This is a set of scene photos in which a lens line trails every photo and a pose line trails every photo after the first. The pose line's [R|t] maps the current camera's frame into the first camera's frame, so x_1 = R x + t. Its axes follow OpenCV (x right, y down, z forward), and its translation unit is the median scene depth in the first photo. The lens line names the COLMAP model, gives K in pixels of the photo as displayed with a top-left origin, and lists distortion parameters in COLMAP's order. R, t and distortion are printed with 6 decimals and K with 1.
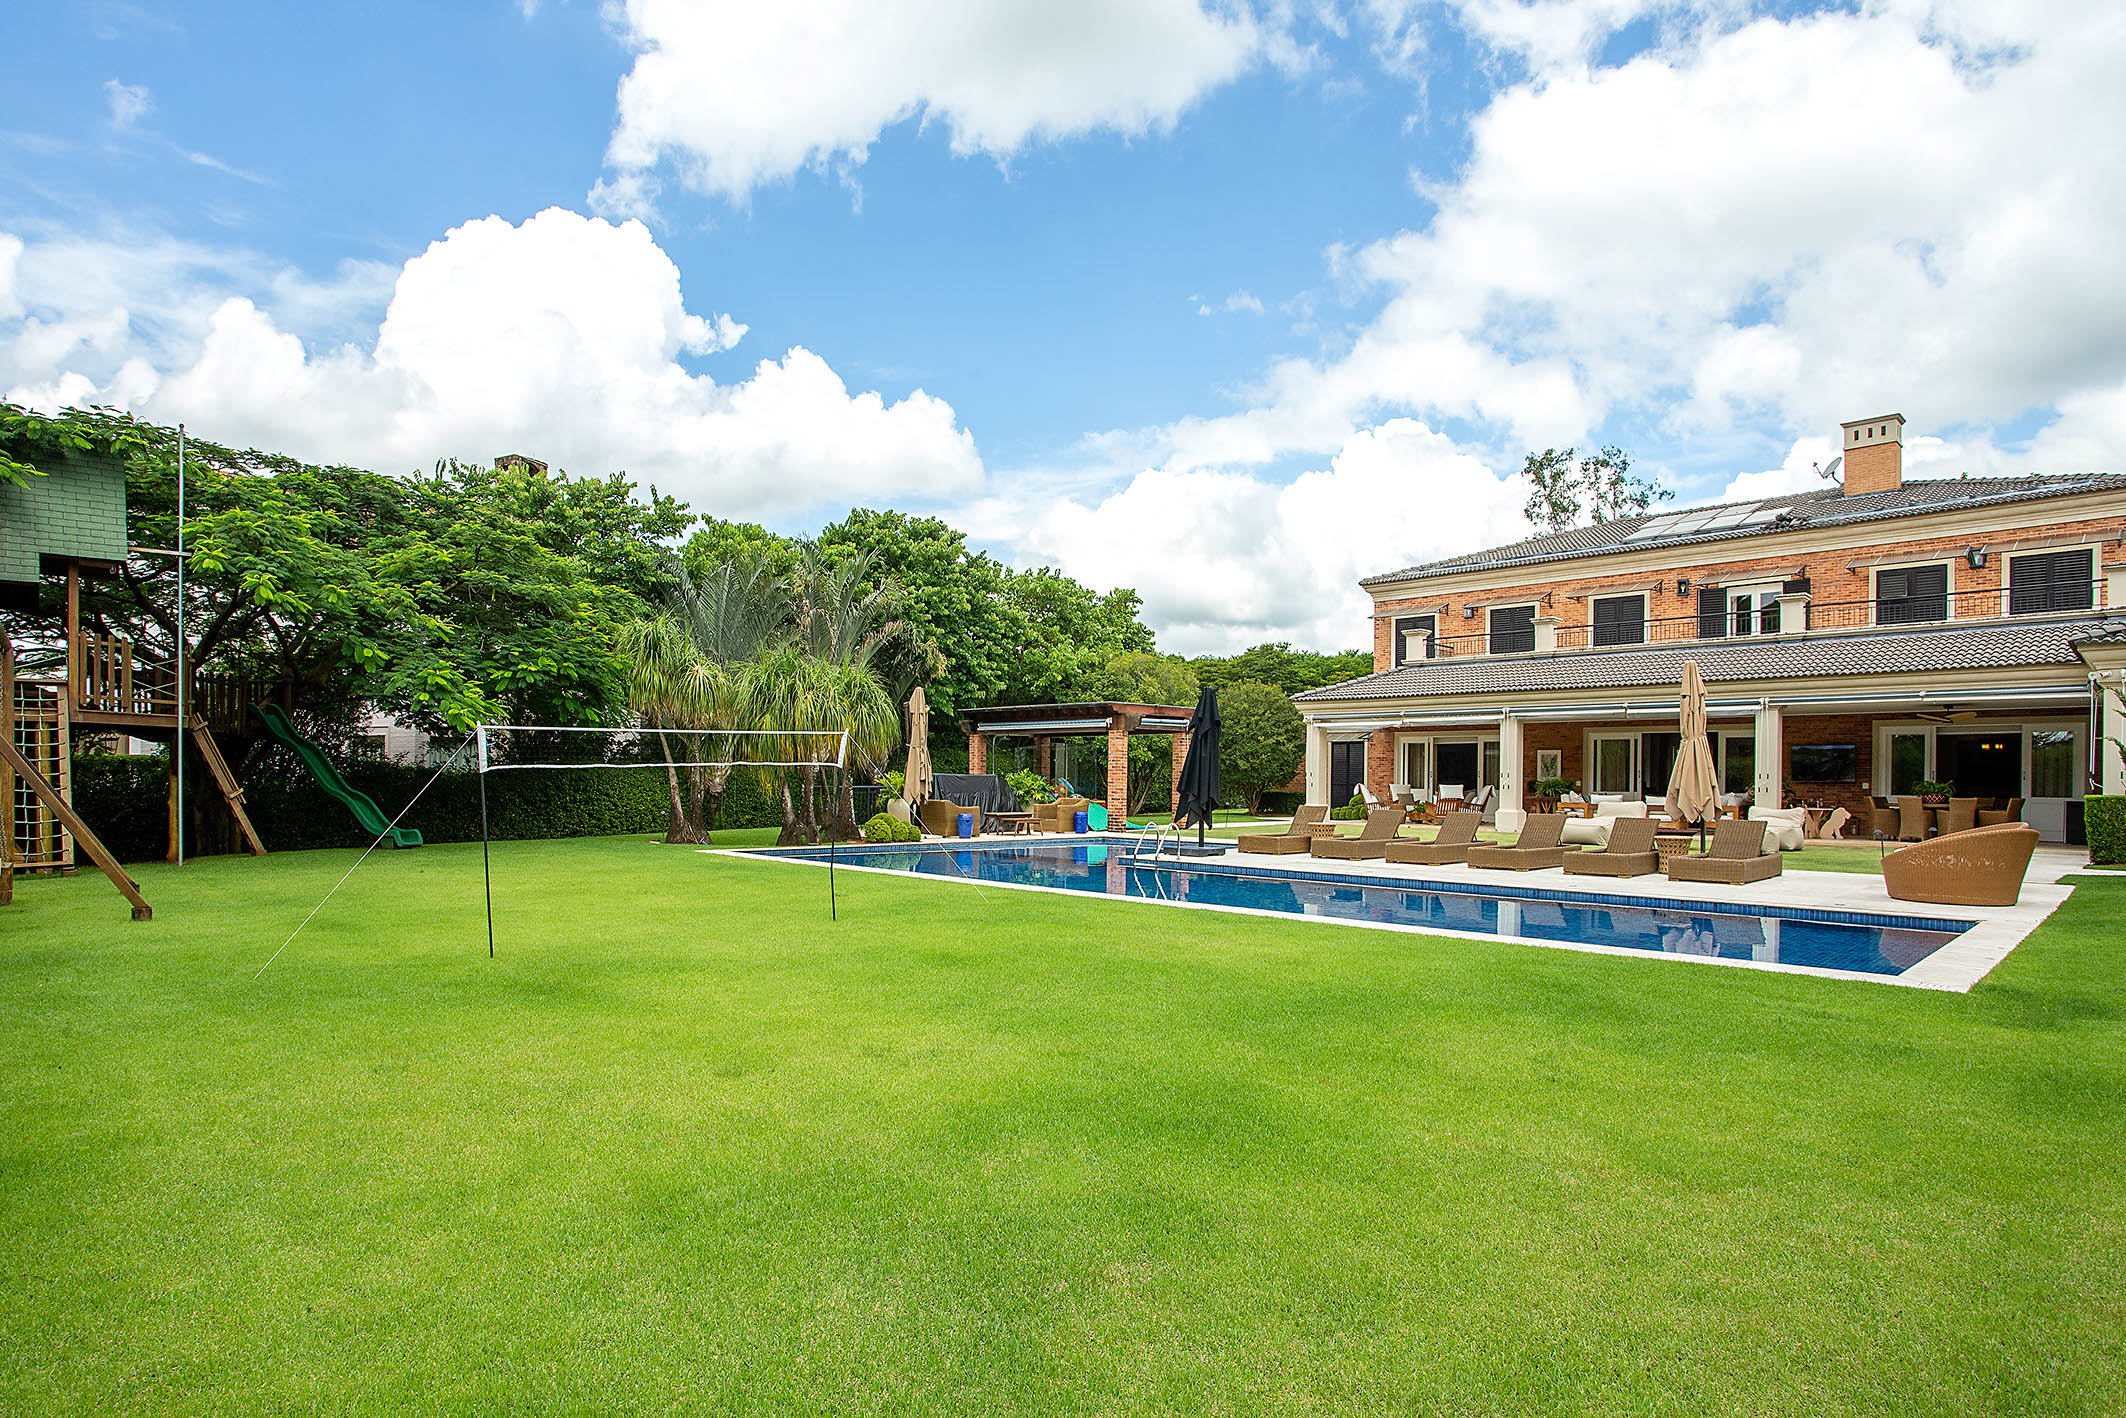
lens RADIAL K [[1135.2, 0, 1158.9], [0, 1135.2, 781.0], [0, 0, 1]] dist [-0.001521, -0.001242]
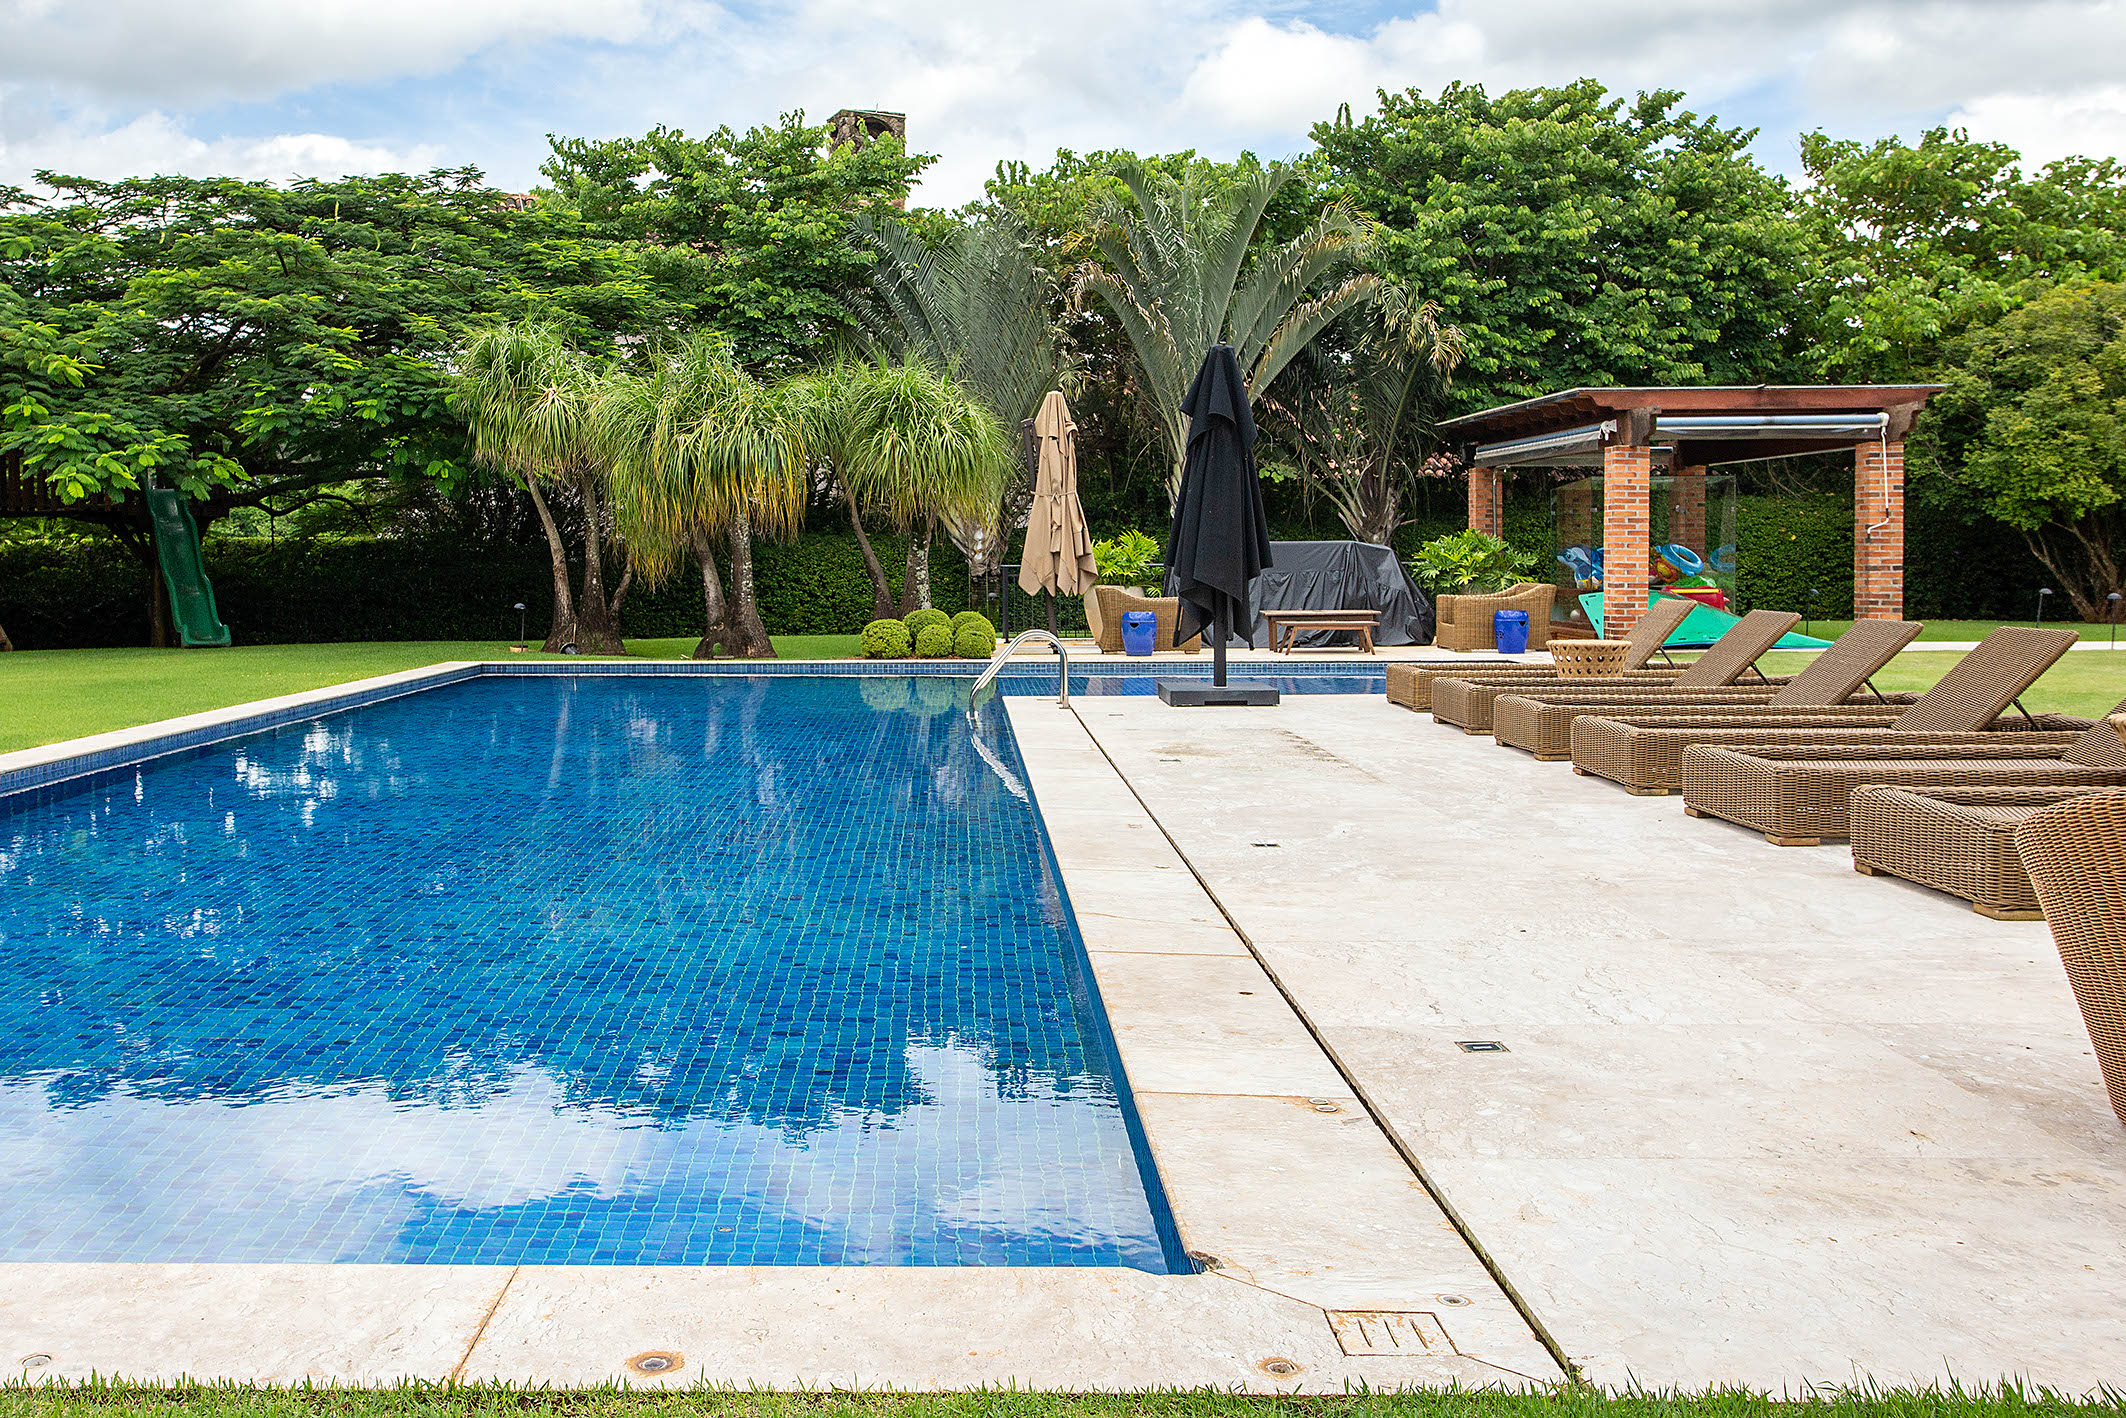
lens RADIAL K [[1751.3, 0, 1088.6], [0, 1751.3, 646.7], [0, 0, 1]] dist [-0.011118, 0.002518]
pose [[0.718753, 0.021445, -0.694934, 0.245840], [0.015310, 0.998794, 0.046657, 0.002774], [0.695096, -0.044174, 0.717558, 0.220941]]
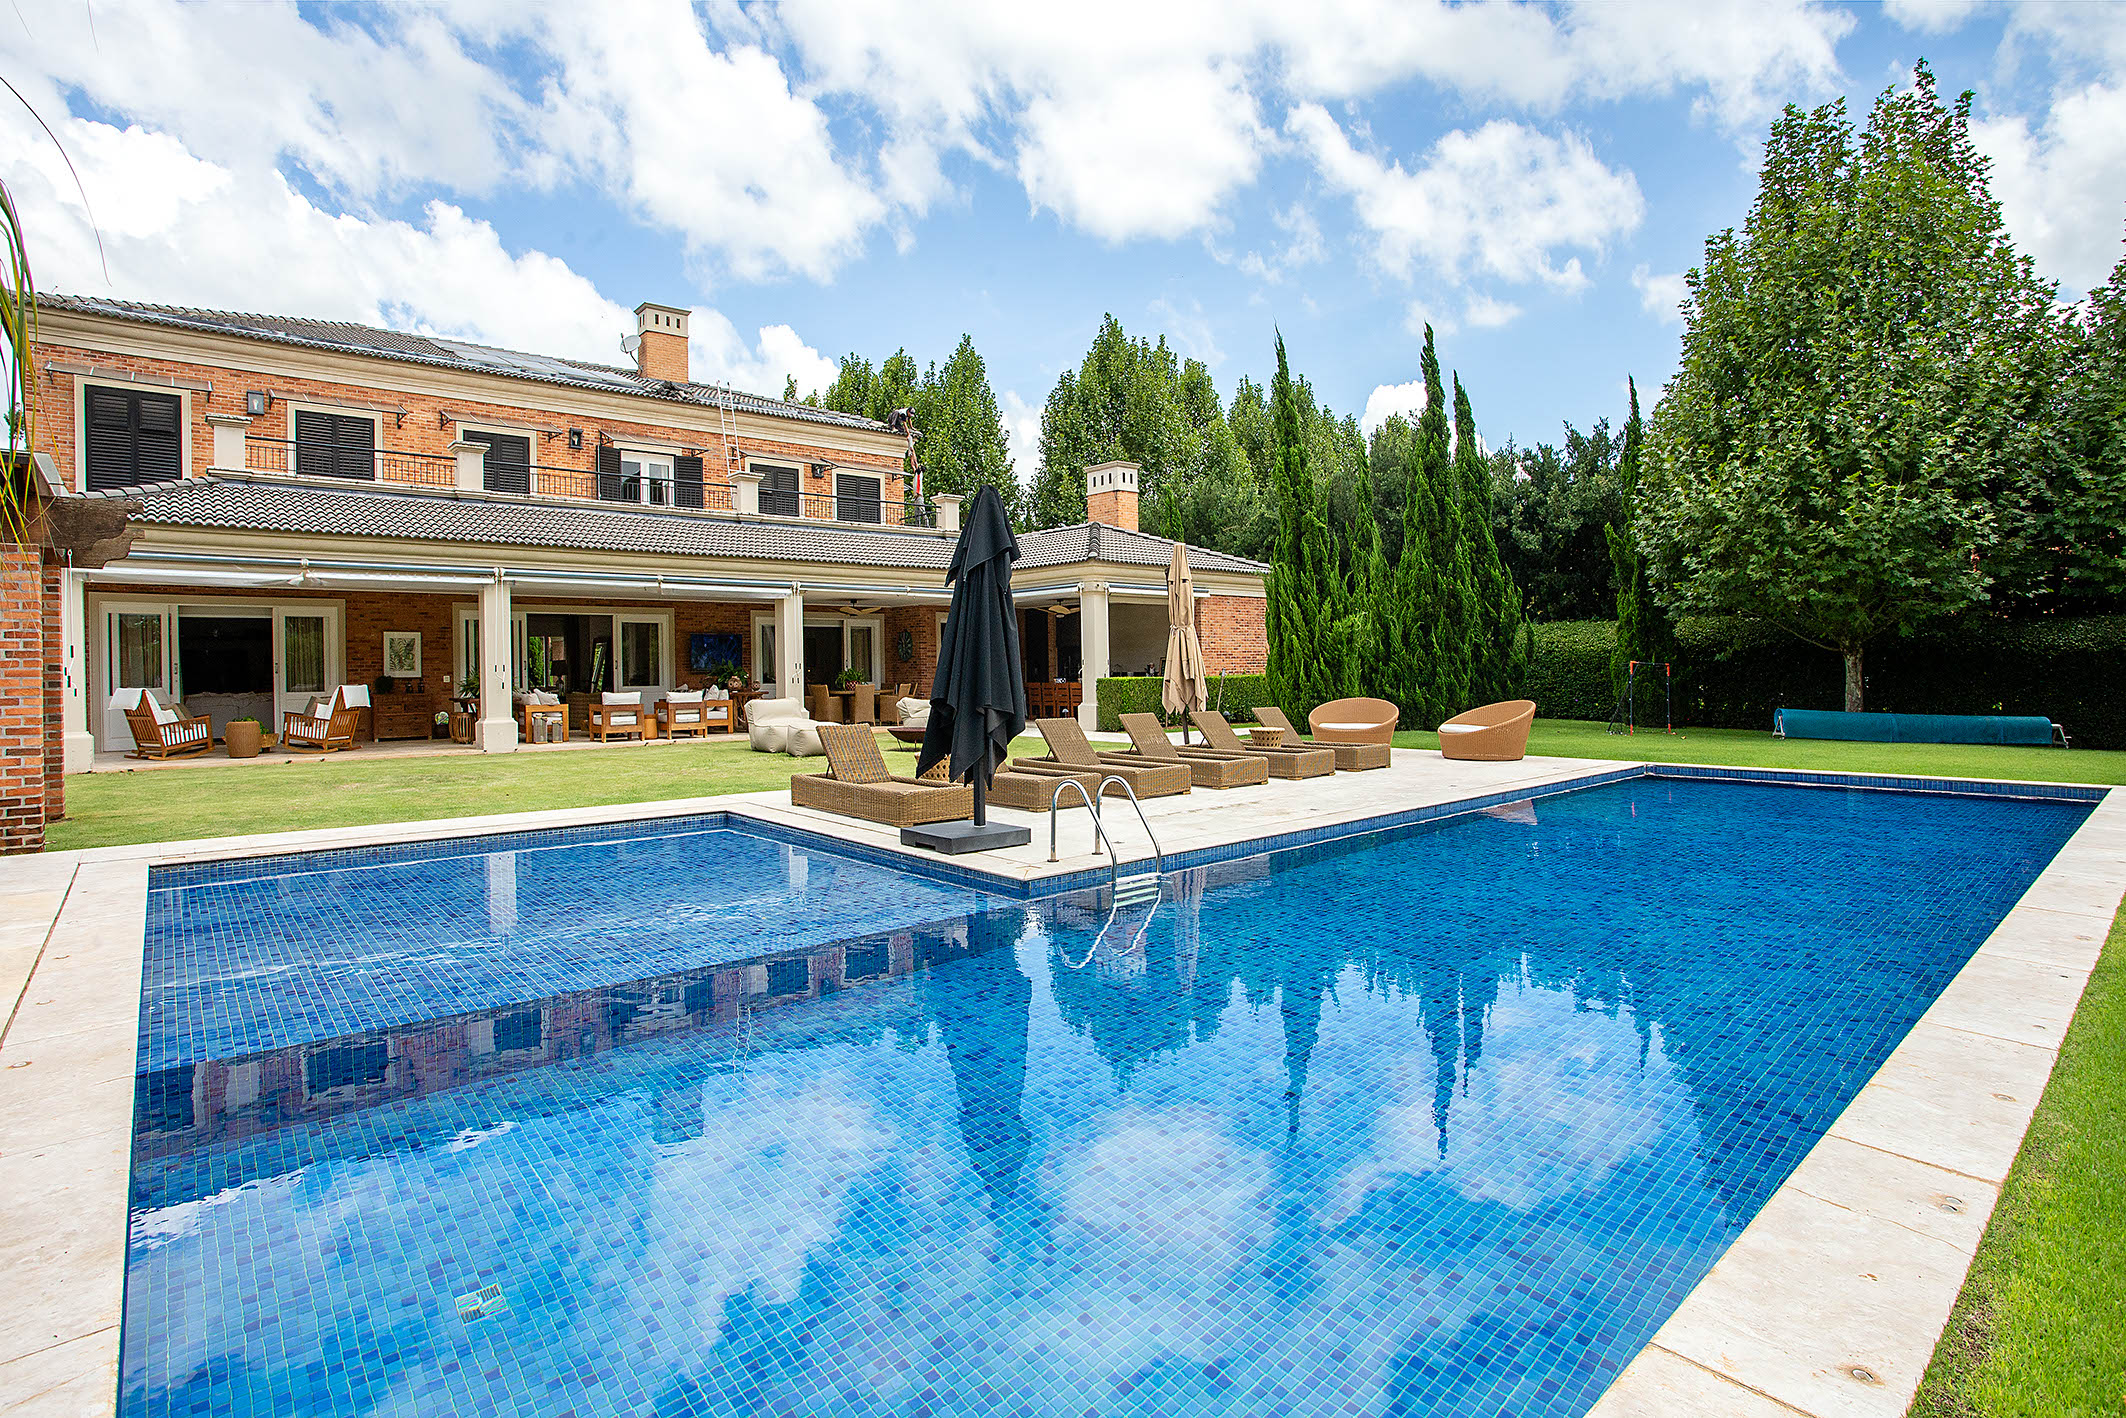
lens RADIAL K [[1109.4, 0, 1067.6], [0, 1109.4, 683.8], [0, 0, 1]] dist [-0.001965, -0.000332]
pose [[0.143642, -0.025595, 0.989299, -0.297333], [0.013432, 0.999624, 0.023912, -0.006866], [-0.989539, 0.009854, 0.143932, 0.546633]]
